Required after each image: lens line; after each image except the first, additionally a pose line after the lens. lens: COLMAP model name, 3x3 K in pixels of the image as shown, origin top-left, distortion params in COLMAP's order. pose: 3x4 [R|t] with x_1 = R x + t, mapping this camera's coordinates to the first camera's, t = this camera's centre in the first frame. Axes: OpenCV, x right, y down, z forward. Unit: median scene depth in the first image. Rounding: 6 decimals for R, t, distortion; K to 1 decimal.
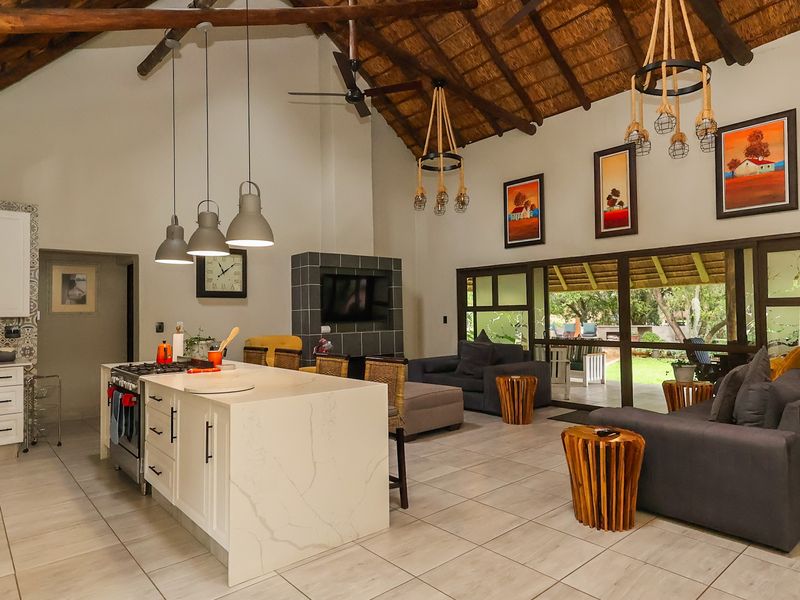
lens RADIAL K [[503.5, 0, 396.7], [0, 503.5, 304.0], [0, 0, 1]] dist [0.020483, 0.001166]
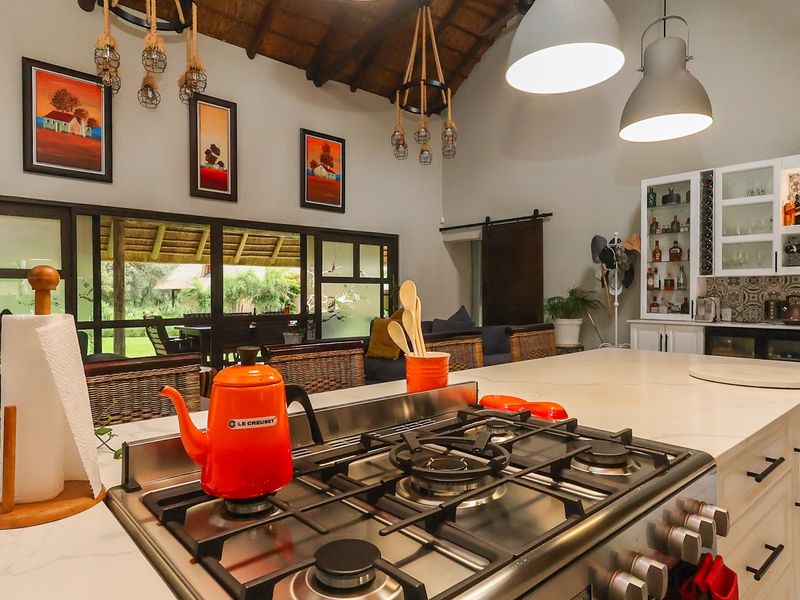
lens RADIAL K [[503.5, 0, 399.2], [0, 503.5, 298.1], [0, 0, 1]] dist [0.020483, 0.001166]
pose [[-0.011578, 0.006472, 0.999912, -0.450138], [-0.016630, 0.999840, -0.006665, 0.040128], [-0.999795, -0.016705, -0.011469, 0.675015]]
